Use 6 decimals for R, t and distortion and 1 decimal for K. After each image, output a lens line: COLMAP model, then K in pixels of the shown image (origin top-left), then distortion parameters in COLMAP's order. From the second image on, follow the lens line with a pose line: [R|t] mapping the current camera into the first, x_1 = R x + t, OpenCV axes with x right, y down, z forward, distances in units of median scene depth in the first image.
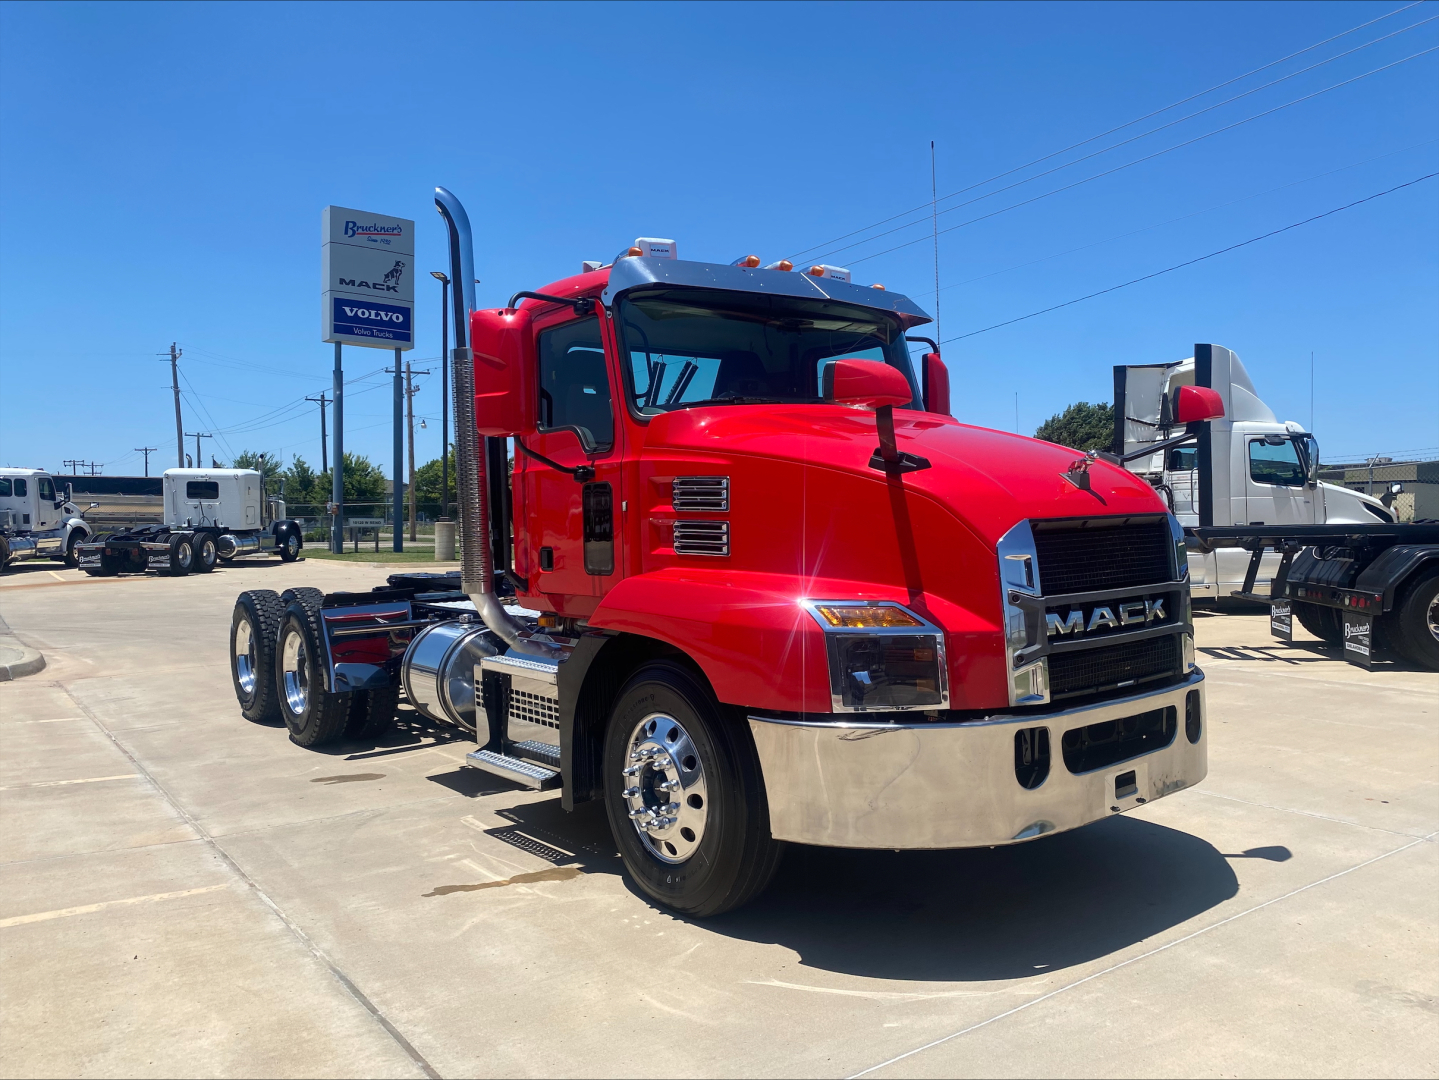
lens RADIAL K [[1081.9, 0, 717.5], [0, 1081.9, 554.3], [0, 0, 1]] dist [0.026482, -0.029279]
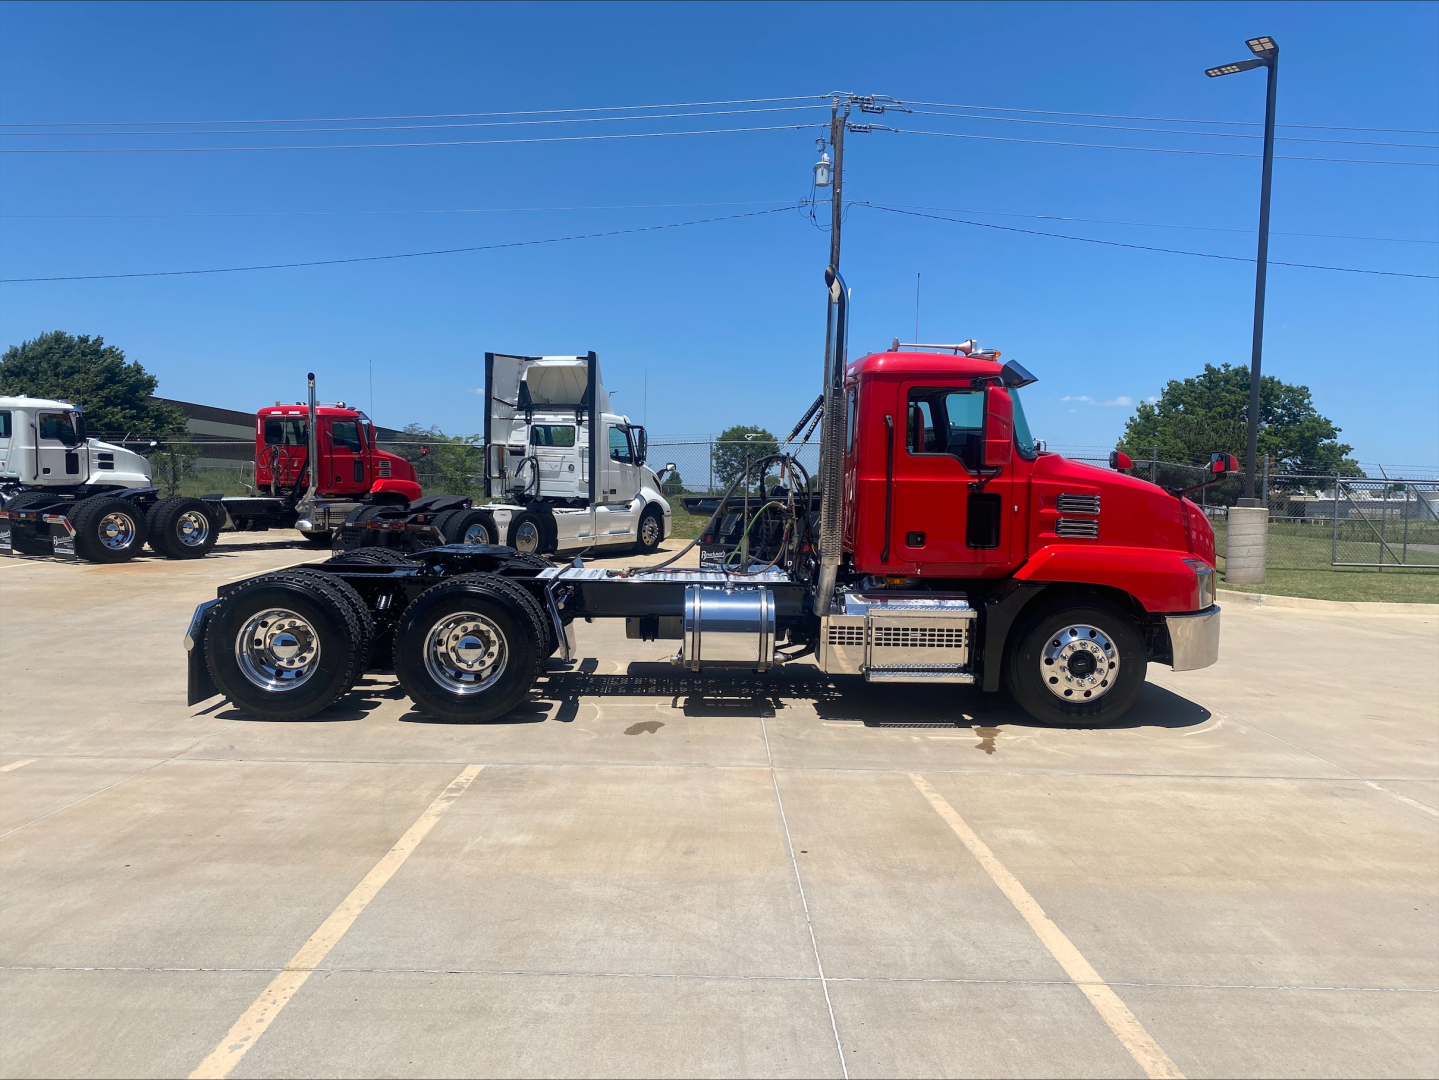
lens RADIAL K [[1081.9, 0, 718.7], [0, 1081.9, 553.3], [0, 0, 1]] dist [0.026482, -0.029279]
pose [[0.586063, -0.032474, 0.809614, -0.254824], [-0.008988, 0.998875, 0.046571, -0.007185], [-0.810215, -0.034570, 0.585112, 0.055583]]
